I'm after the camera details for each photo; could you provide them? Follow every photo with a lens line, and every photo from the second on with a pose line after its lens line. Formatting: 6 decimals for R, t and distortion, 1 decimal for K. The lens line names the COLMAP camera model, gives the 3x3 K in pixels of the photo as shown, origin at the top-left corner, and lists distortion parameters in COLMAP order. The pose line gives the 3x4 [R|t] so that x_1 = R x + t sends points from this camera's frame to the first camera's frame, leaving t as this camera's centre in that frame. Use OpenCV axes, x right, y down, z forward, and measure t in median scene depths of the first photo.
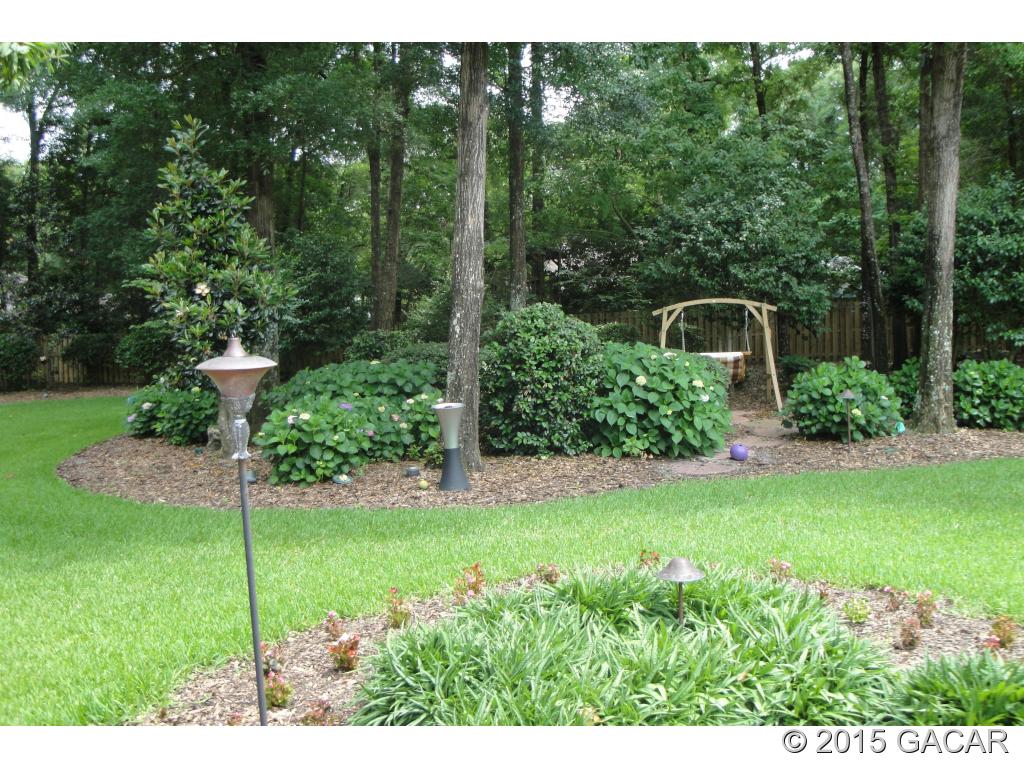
lens RADIAL K [[867.4, 0, 507.1], [0, 867.4, 374.5], [0, 0, 1]] dist [-0.135711, 0.026993]
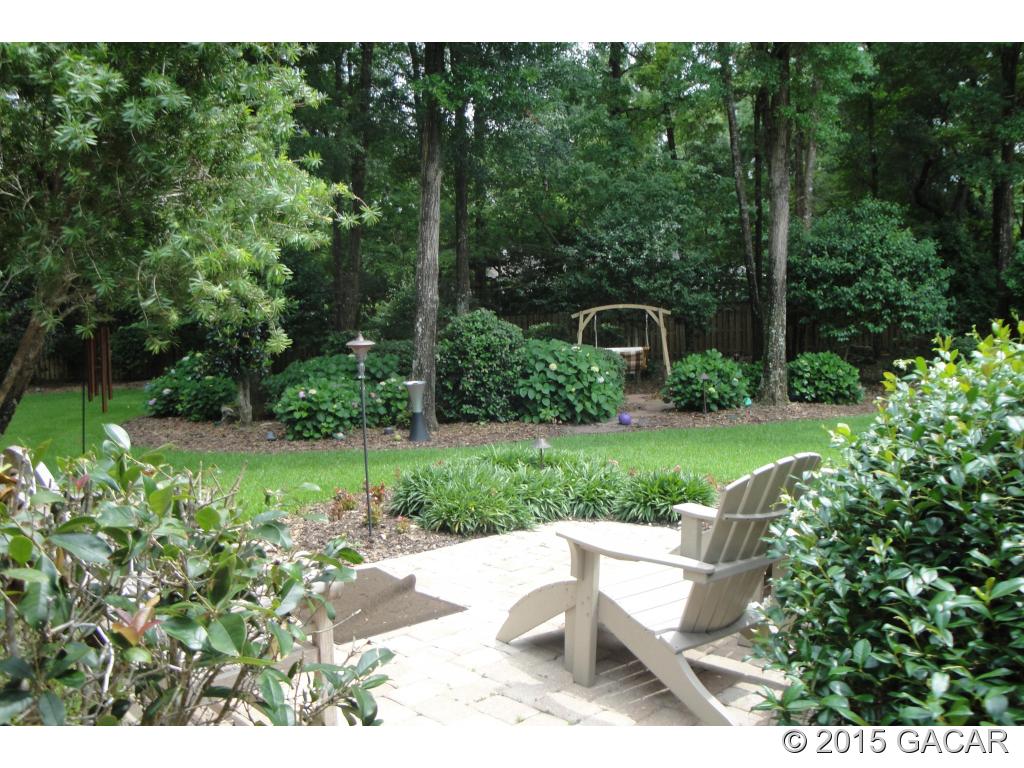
lens RADIAL K [[867.4, 0, 518.1], [0, 867.4, 384.6], [0, 0, 1]] dist [-0.135711, 0.026993]
pose [[0.997110, -0.005299, 0.075789, -0.004513], [0.004378, 0.999915, 0.012310, 0.016831], [-0.075847, -0.011943, 0.997048, -0.347557]]
